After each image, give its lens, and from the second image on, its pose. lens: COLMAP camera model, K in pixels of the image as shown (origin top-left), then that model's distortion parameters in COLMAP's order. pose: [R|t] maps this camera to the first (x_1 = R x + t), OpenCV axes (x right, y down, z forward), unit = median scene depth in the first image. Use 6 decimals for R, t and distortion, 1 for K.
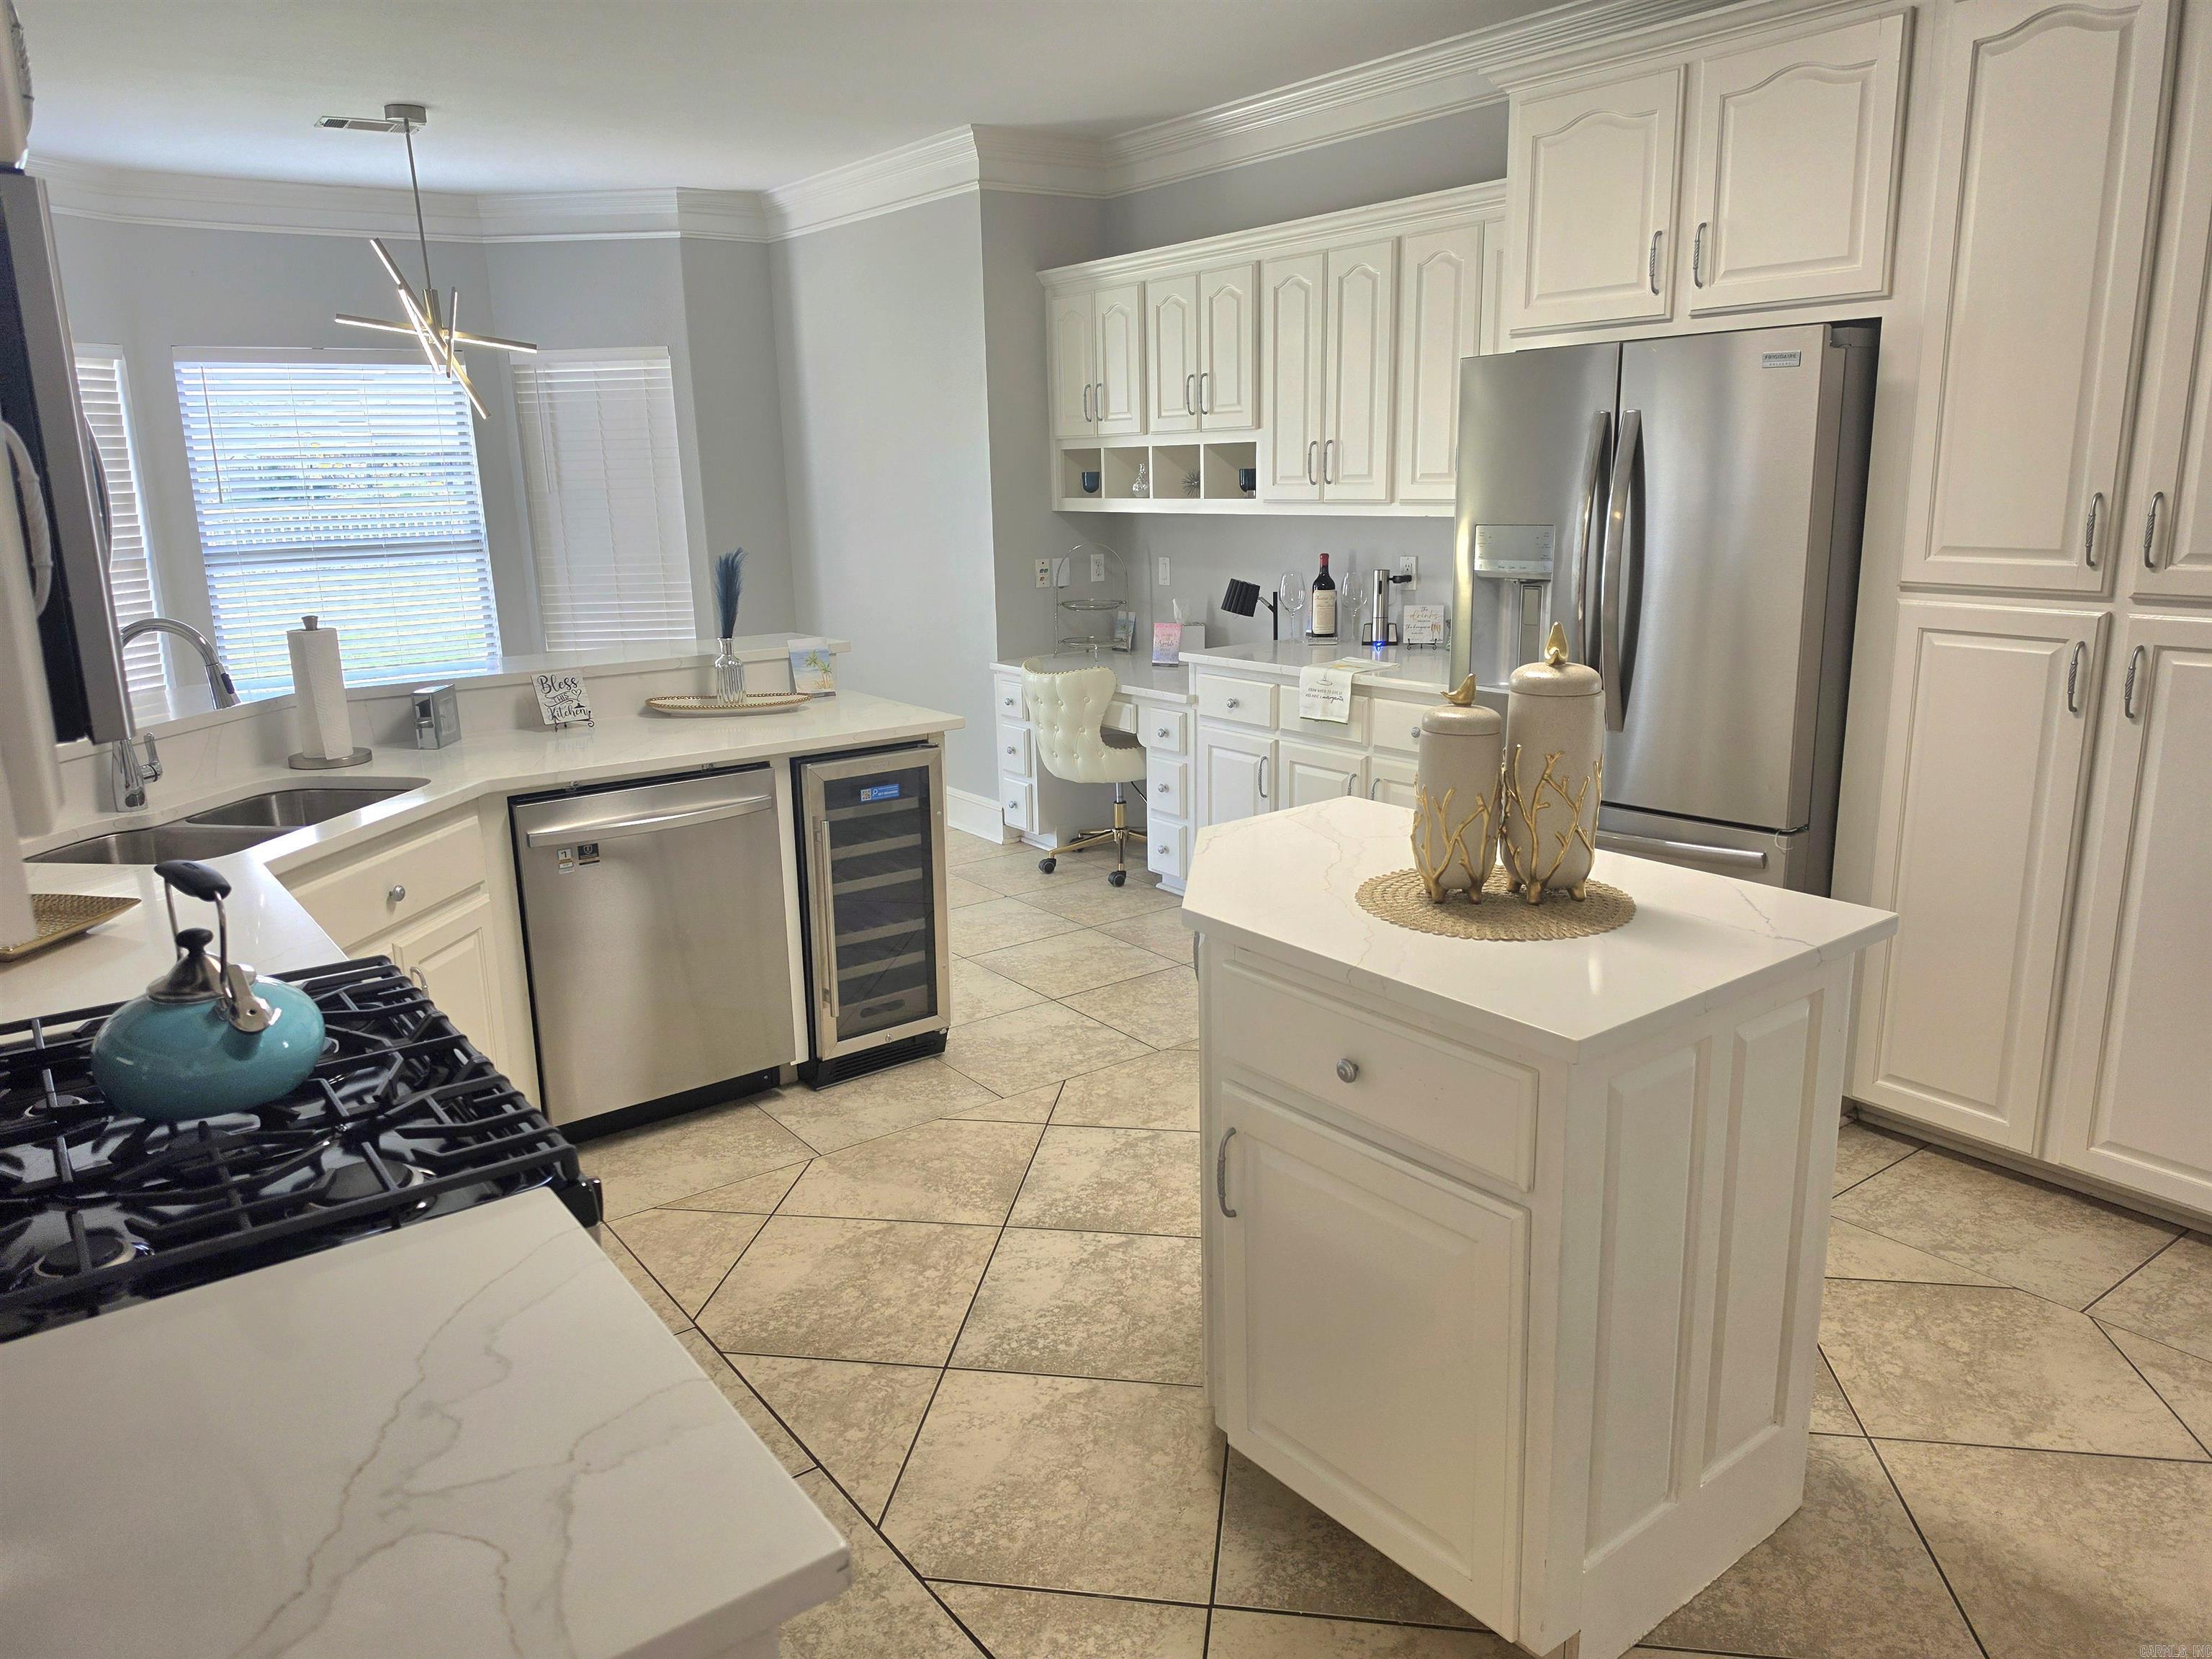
lens RADIAL K [[1529.4, 0, 1070.5], [0, 1529.4, 823.8], [0, 0, 1]] dist [0.129471, -0.209371]
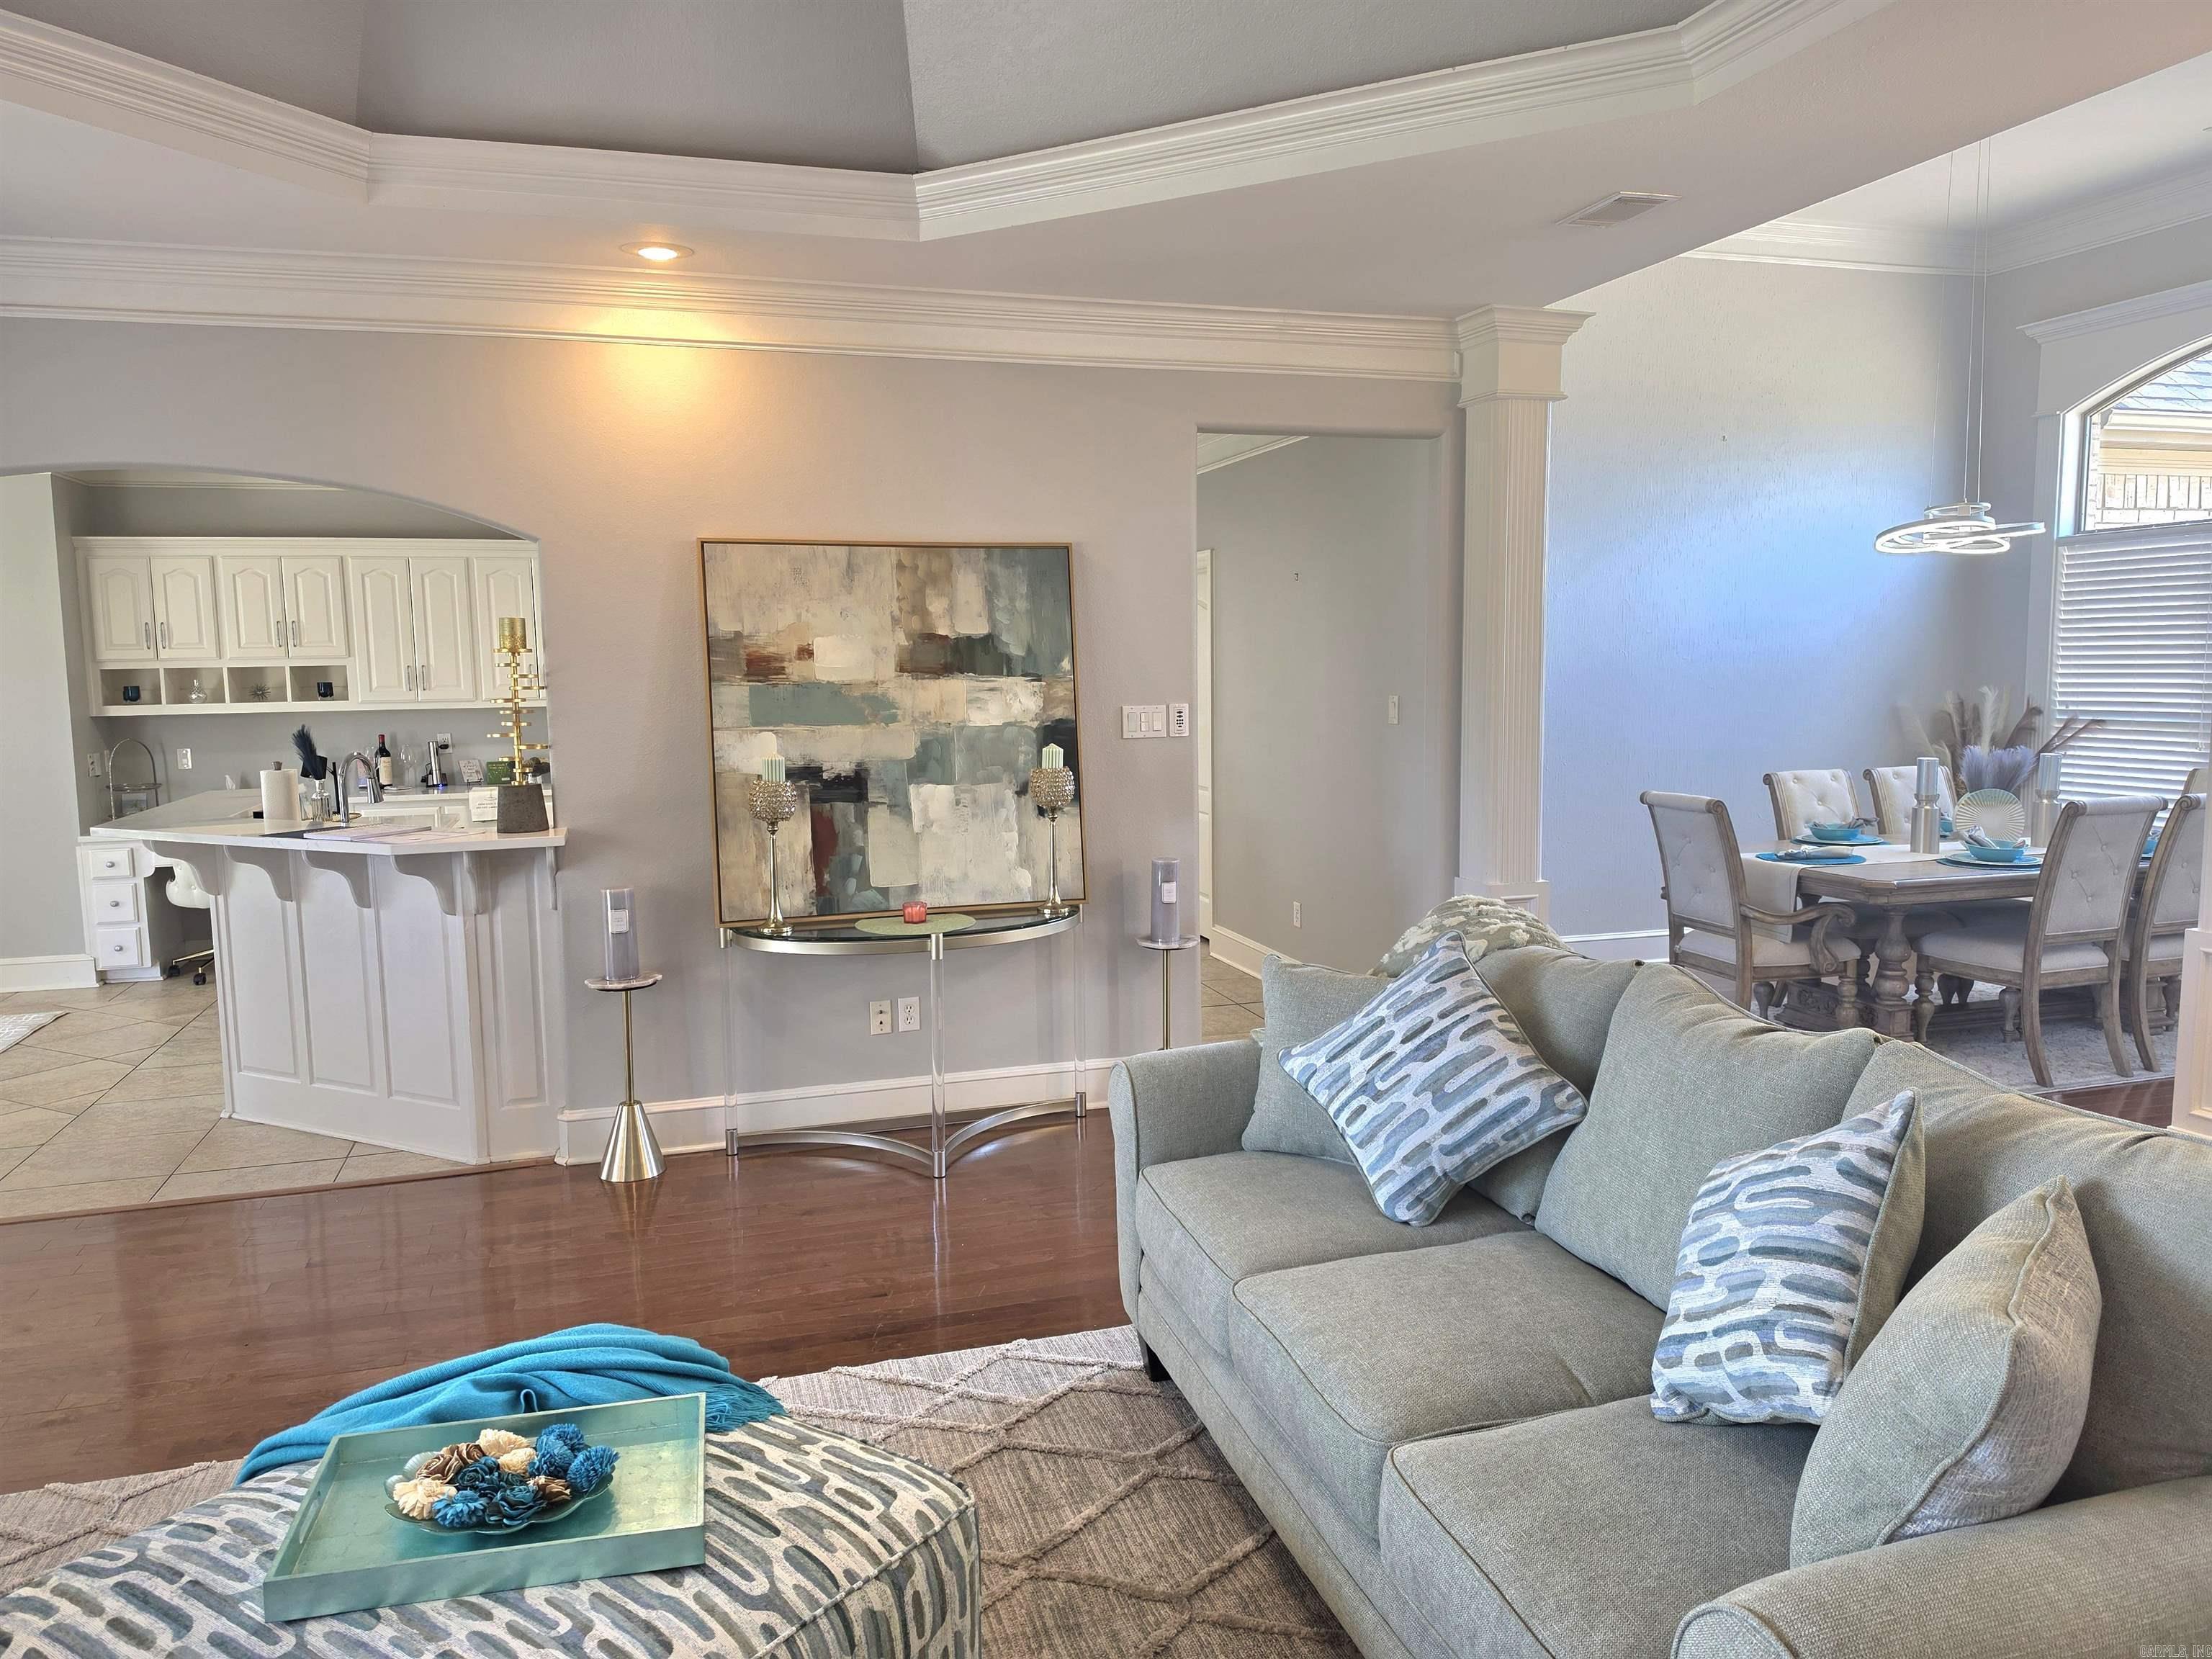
lens RADIAL K [[1522.4, 0, 1102.9], [0, 1522.4, 815.4], [0, 0, 1]] dist [0.108182, -0.157699]
pose [[0.318034, -0.074419, 0.945154, -1.160650], [0.225937, 0.974142, 0.000676, 0.075628], [-0.920764, 0.213331, 0.326624, -0.194718]]
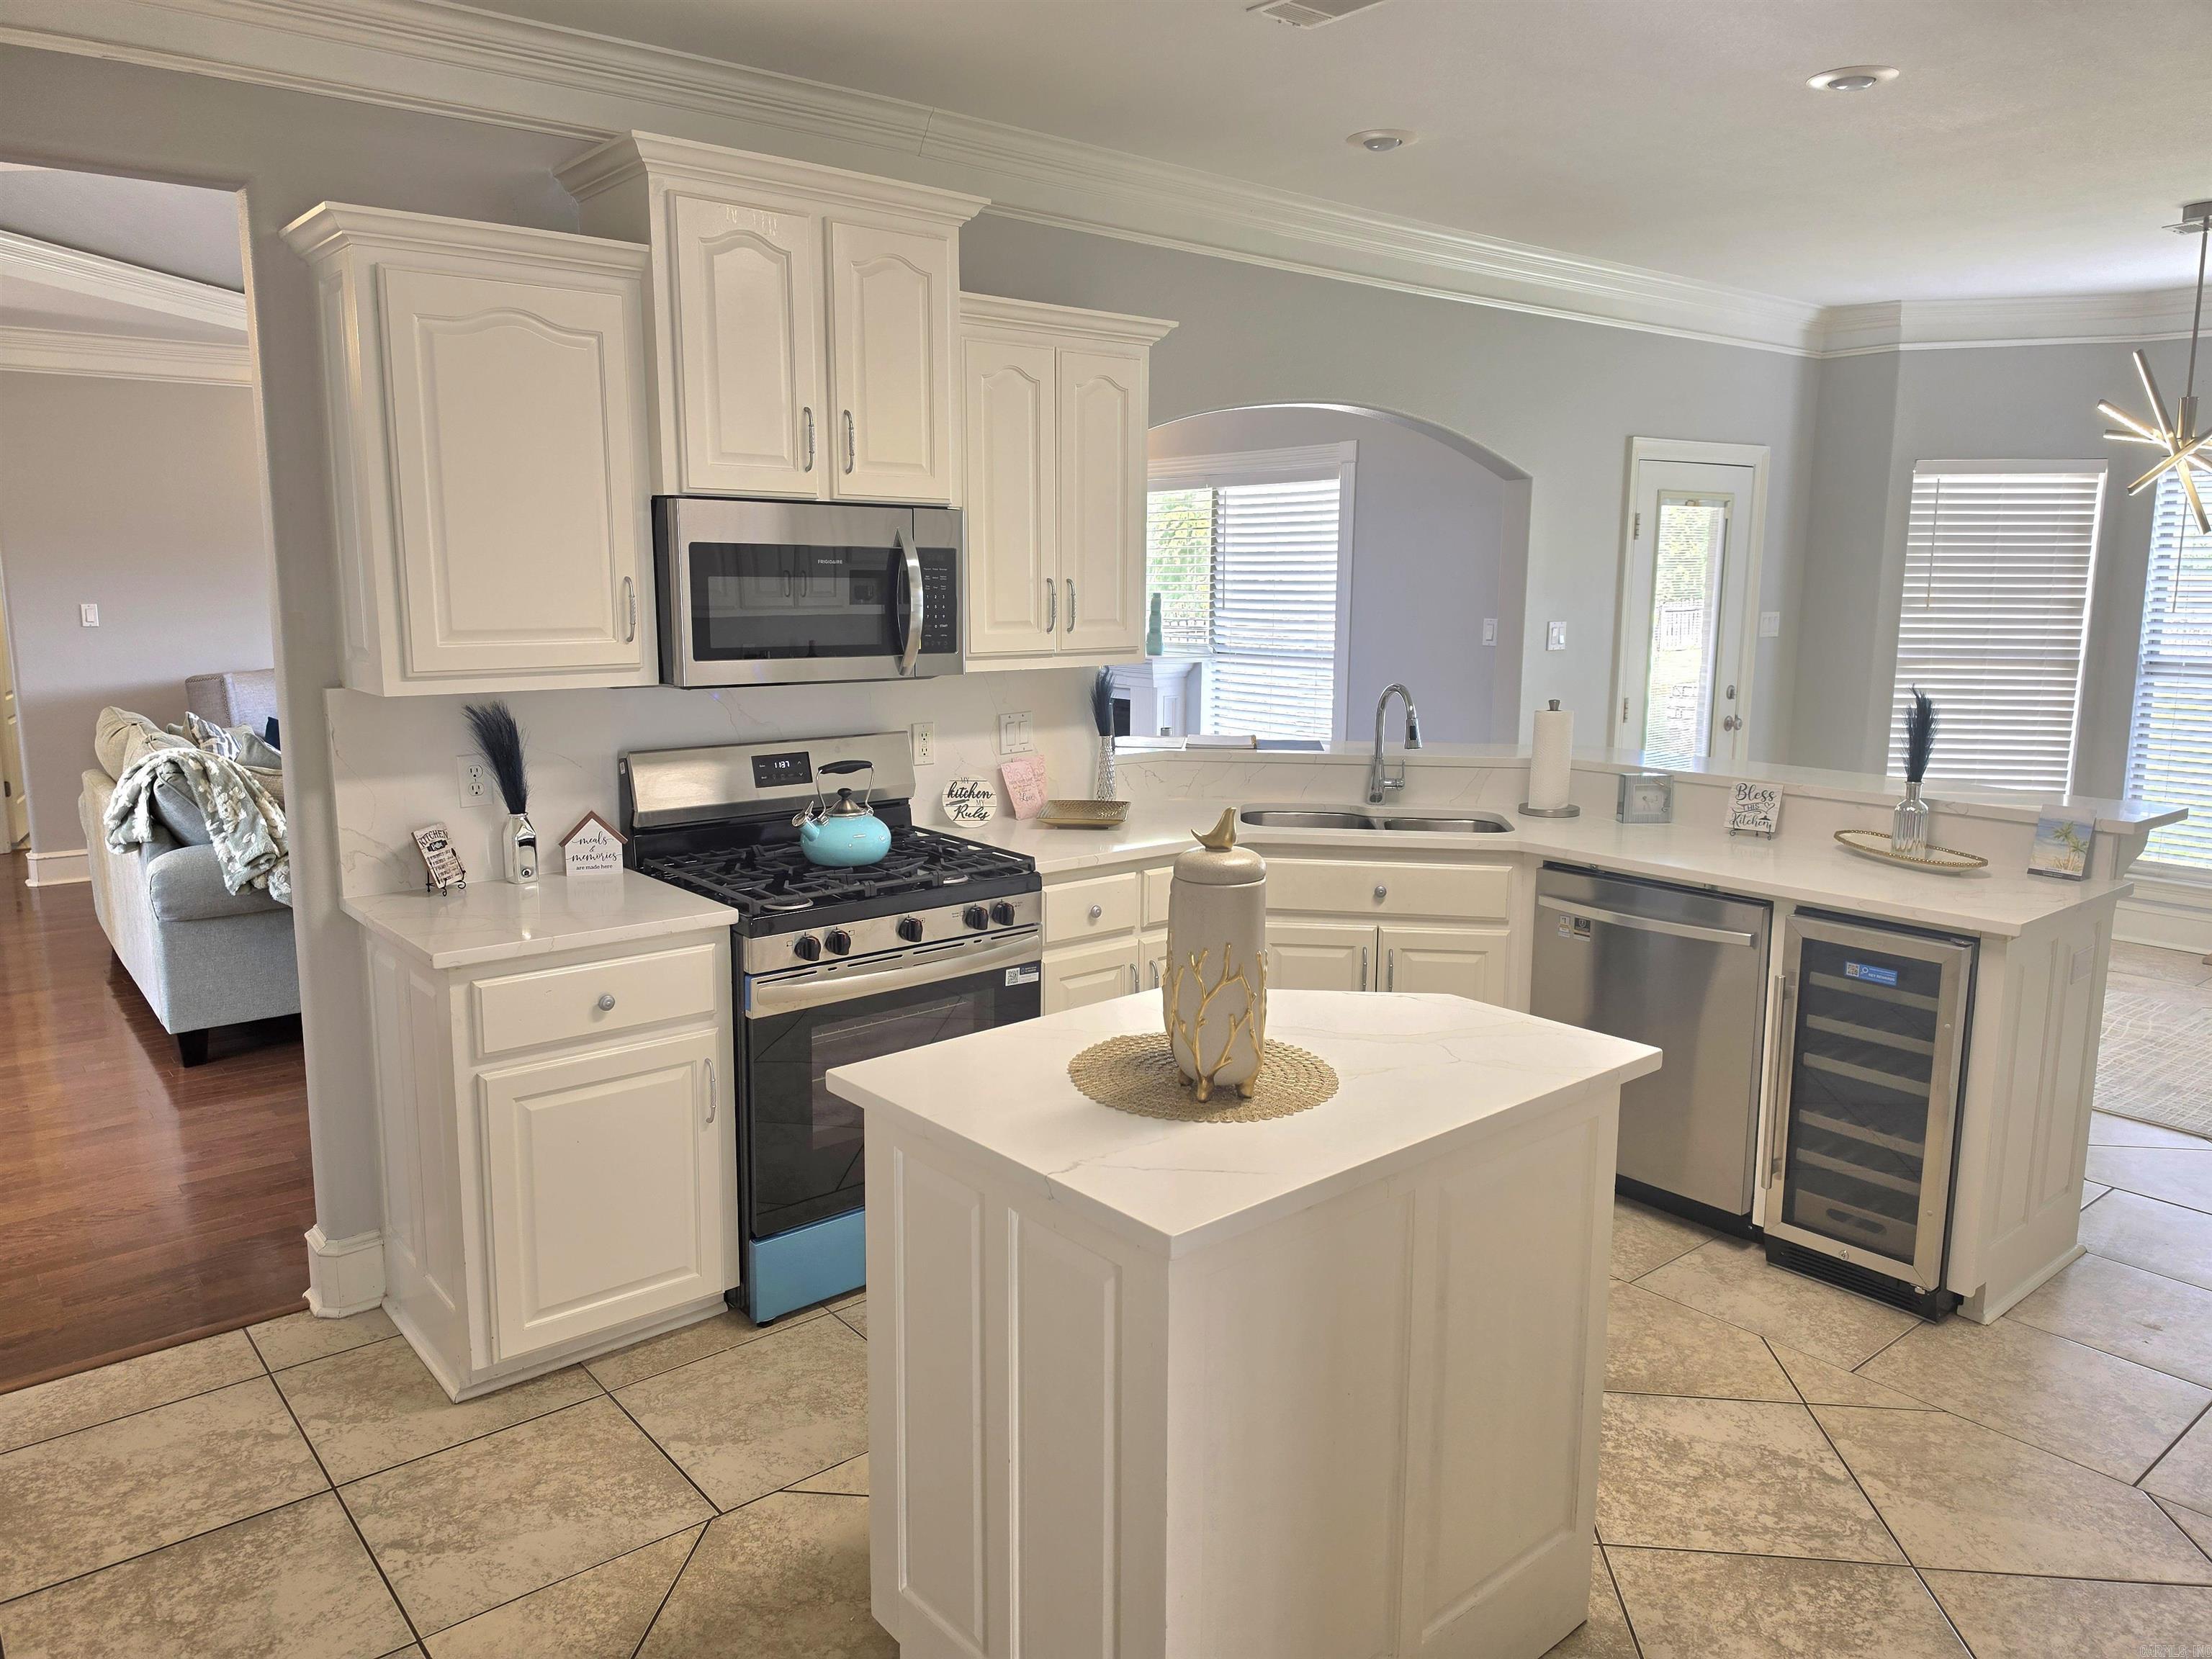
lens RADIAL K [[1522.4, 0, 1102.9], [0, 1522.4, 815.4], [0, 0, 1]] dist [0.108182, -0.157699]
pose [[0.066366, 0.186482, -0.980214, 0.509863], [-0.238845, 0.956789, 0.165854, -0.108960], [0.968787, 0.223112, 0.108038, 0.344033]]
